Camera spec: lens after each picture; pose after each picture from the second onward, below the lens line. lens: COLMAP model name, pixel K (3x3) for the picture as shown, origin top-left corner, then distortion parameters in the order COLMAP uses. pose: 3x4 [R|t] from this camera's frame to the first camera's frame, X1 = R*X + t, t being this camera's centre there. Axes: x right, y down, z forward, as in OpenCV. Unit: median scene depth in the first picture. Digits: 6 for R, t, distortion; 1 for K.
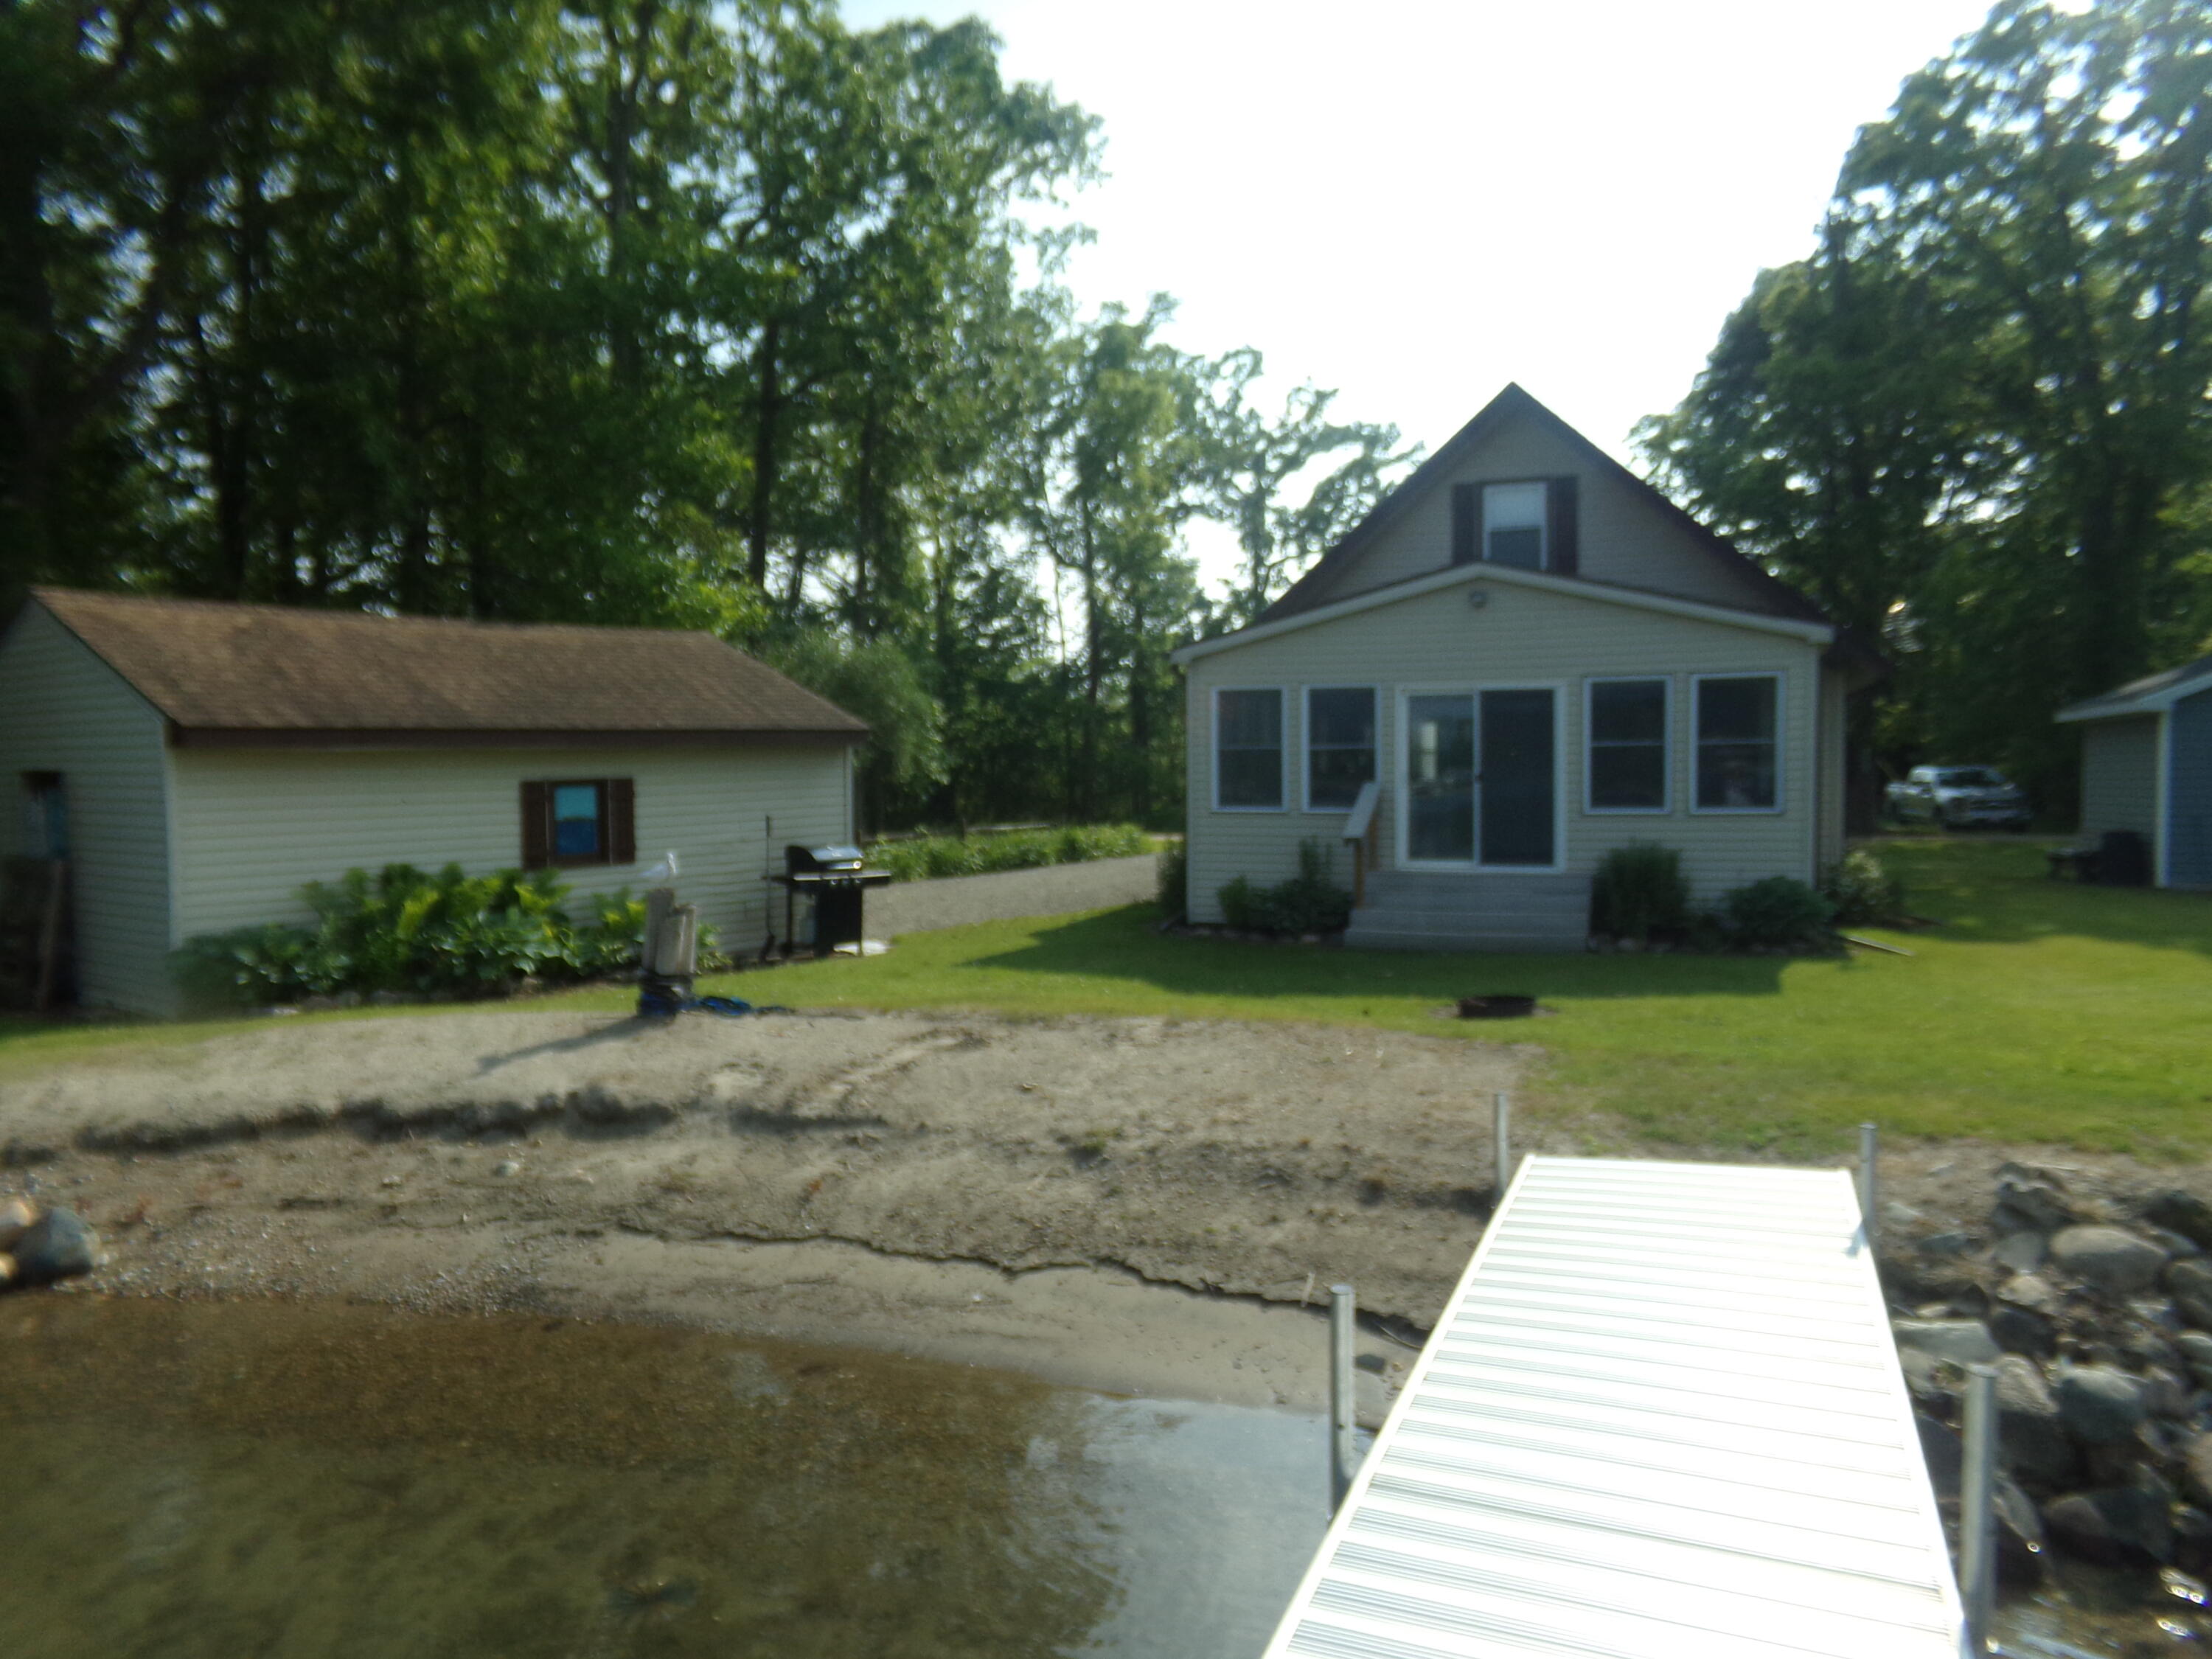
lens RADIAL K [[1539.3, 0, 1115.7], [0, 1539.3, 841.5], [0, 0, 1]] dist [-0.096177, 0.175563]
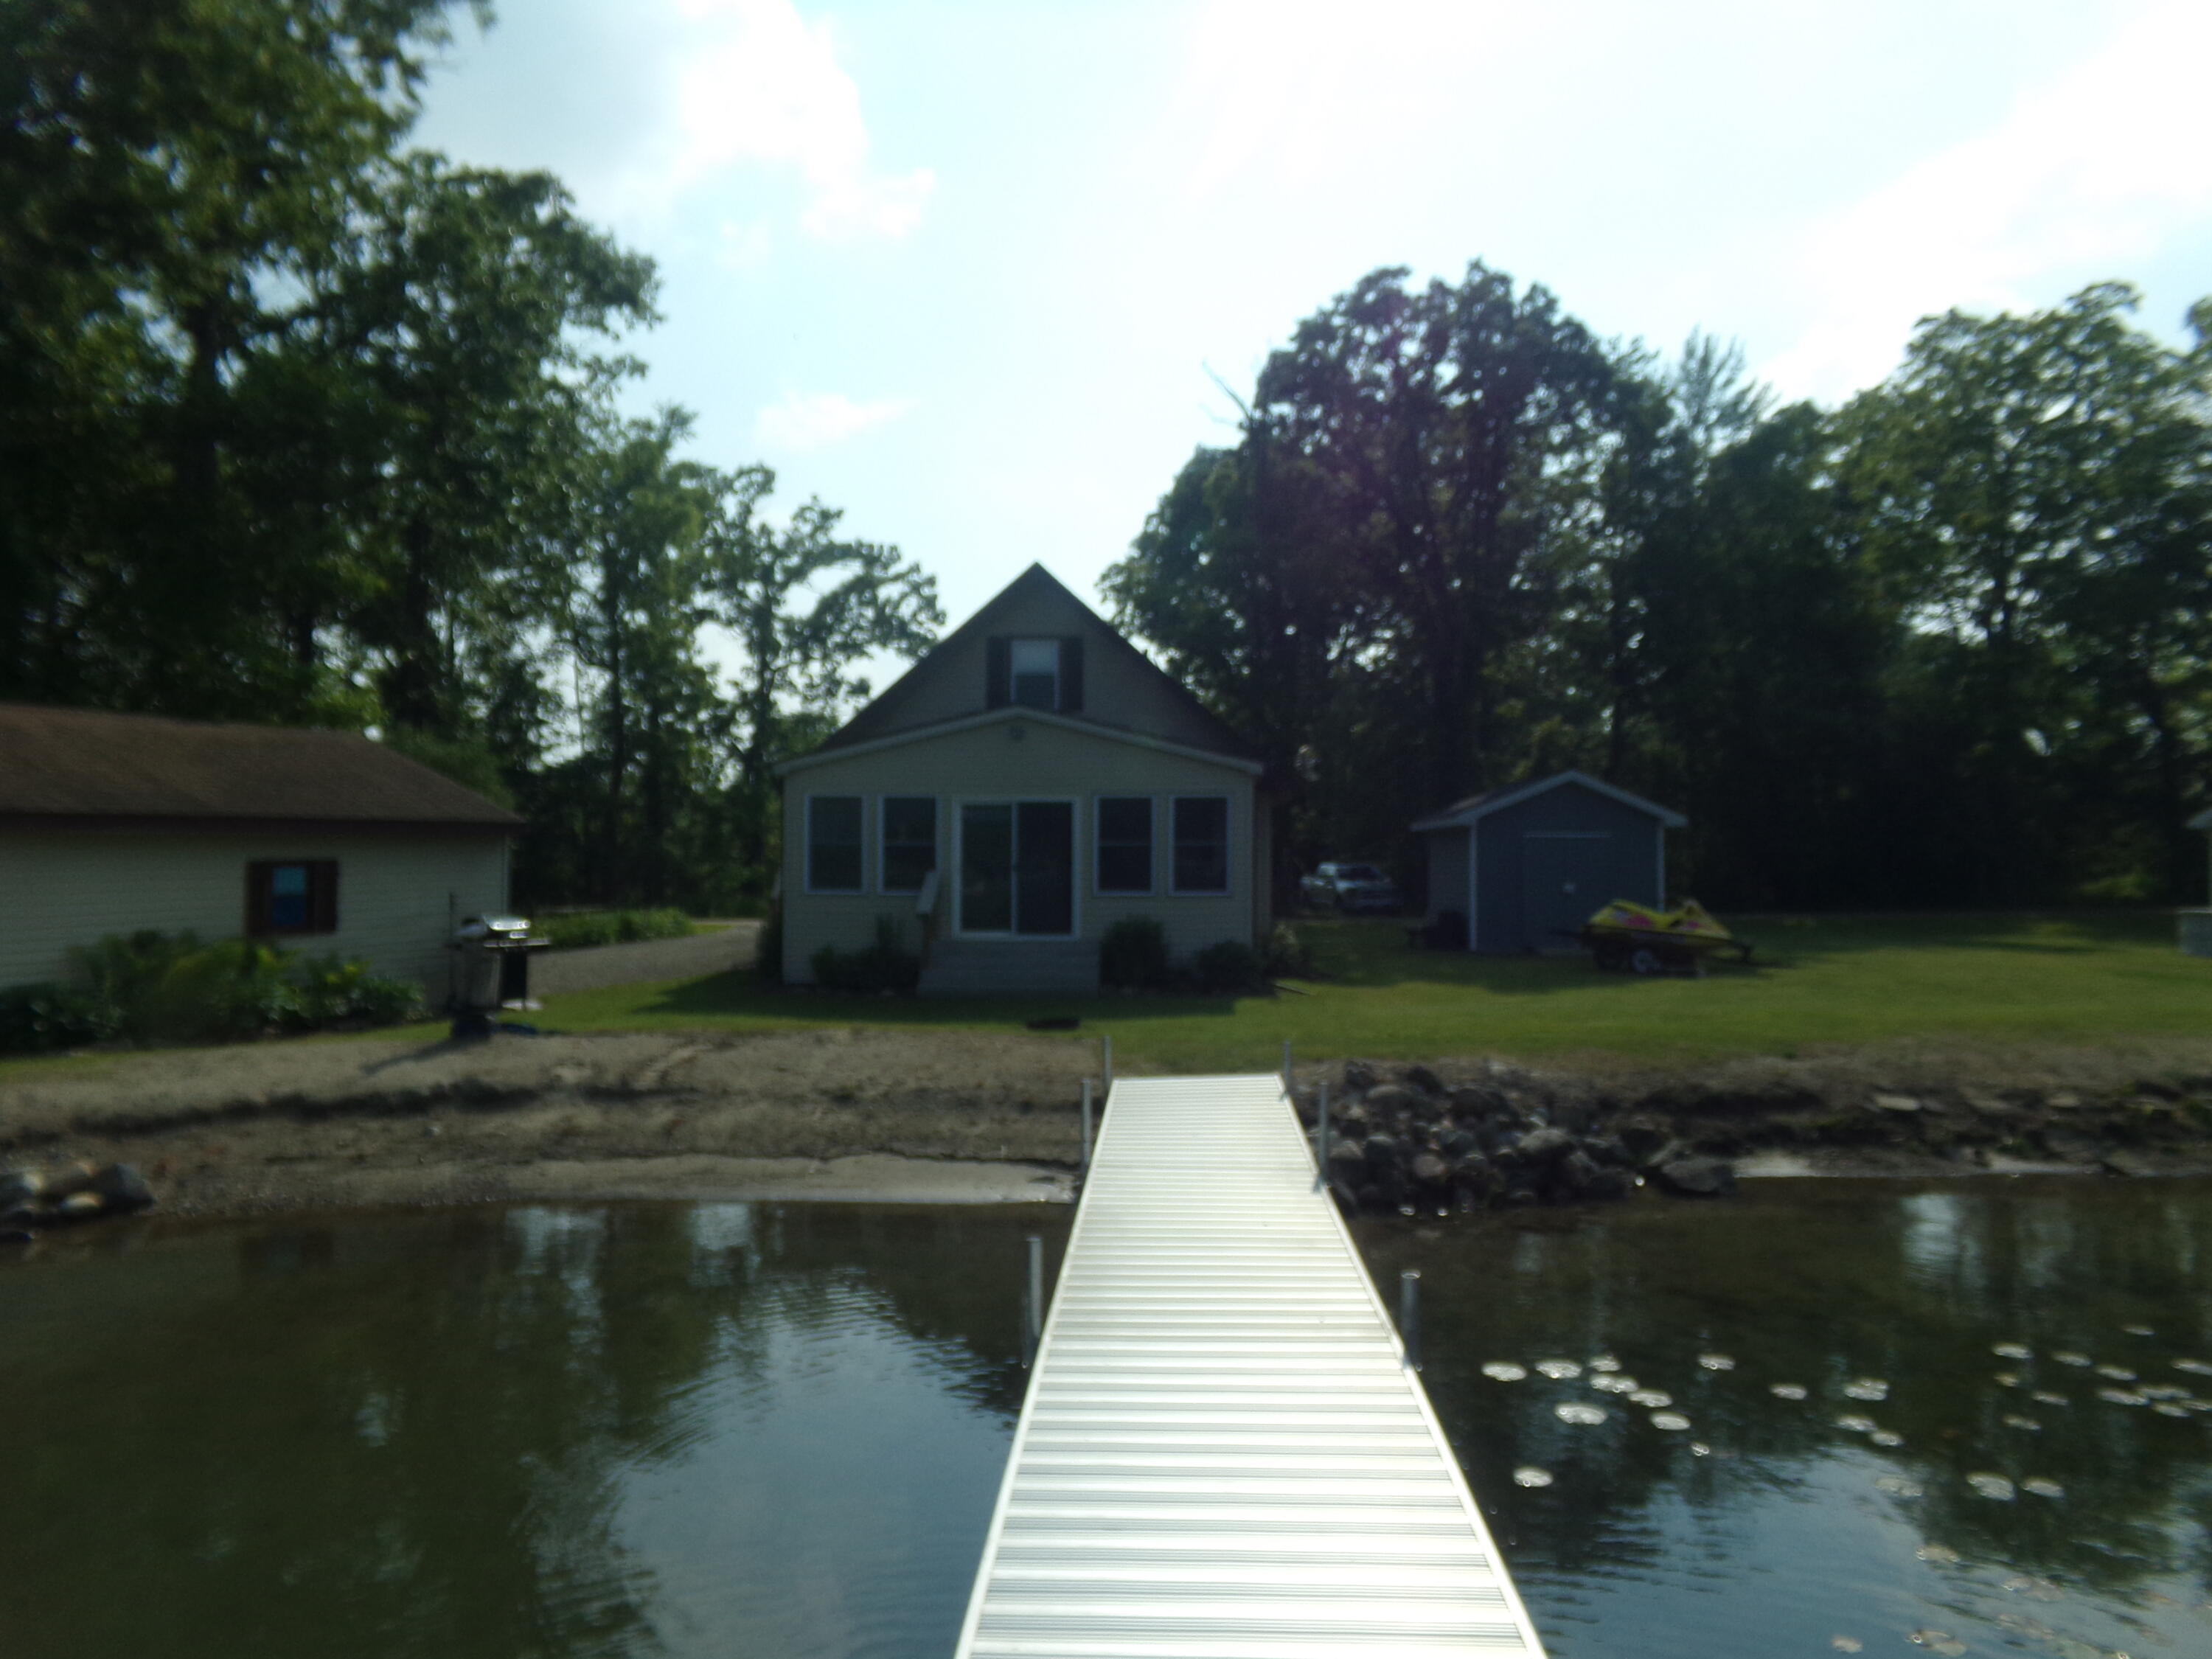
lens RADIAL K [[1539.3, 0, 1115.7], [0, 1539.3, 841.5], [0, 0, 1]] dist [-0.096177, 0.175563]
pose [[0.939900, 0.016086, 0.341071, -0.118721], [0.004246, 0.998262, -0.058784, 0.012206], [-0.341424, 0.056700, 0.938198, -0.239816]]
